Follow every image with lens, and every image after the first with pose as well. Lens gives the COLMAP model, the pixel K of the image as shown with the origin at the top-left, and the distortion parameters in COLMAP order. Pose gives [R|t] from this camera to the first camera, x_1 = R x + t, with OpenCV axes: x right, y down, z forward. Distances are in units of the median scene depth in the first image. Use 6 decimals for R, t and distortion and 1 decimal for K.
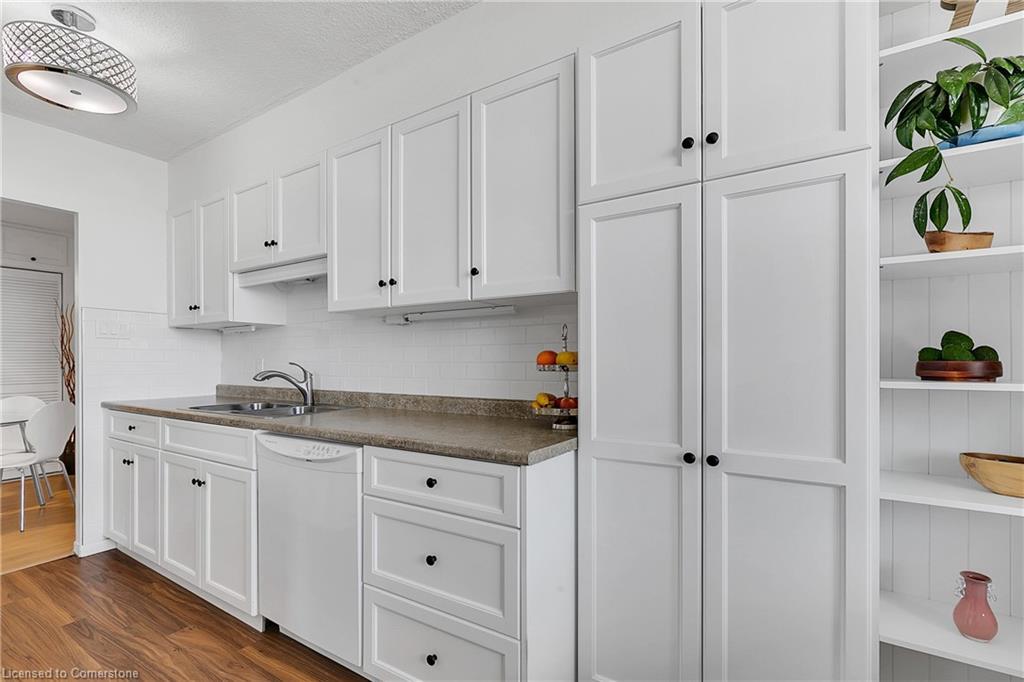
lens RADIAL K [[471.8, 0, 511.9], [0, 471.8, 364.3], [0, 0, 1]] dist [0.000597, -0.000020]
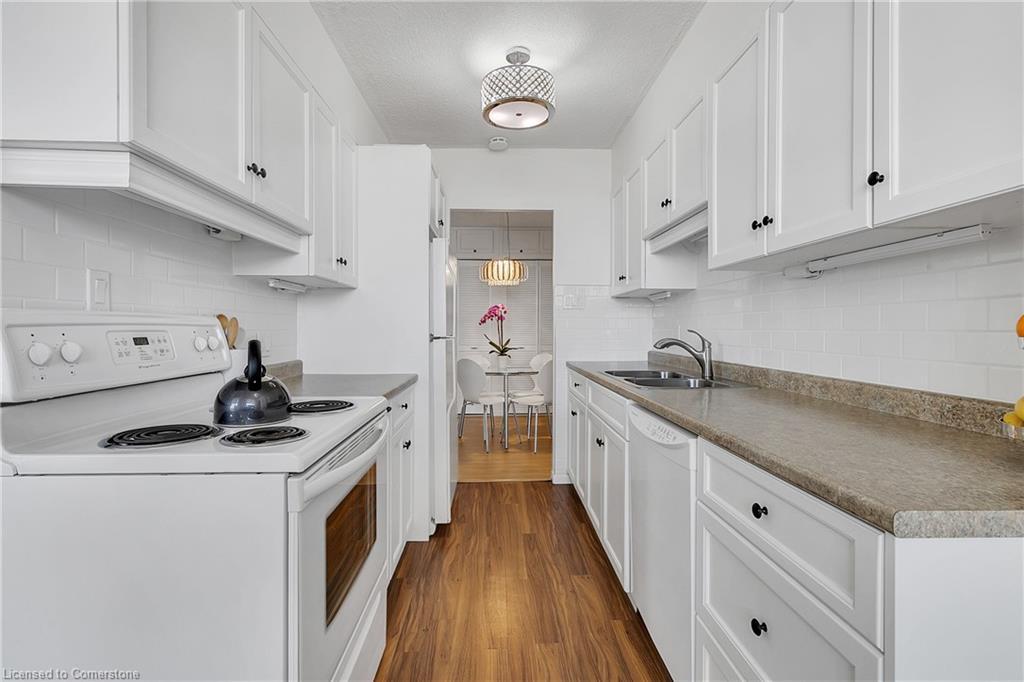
lens RADIAL K [[494.0, 0, 513.1], [0, 494.0, 329.4], [0, 0, 1]] dist [0.000851, -0.000275]
pose [[0.569779, 0.004547, -0.821786, 0.135921], [-0.008261, 0.999966, -0.000194, -0.001723], [0.821757, 0.006899, 0.569797, 0.208642]]
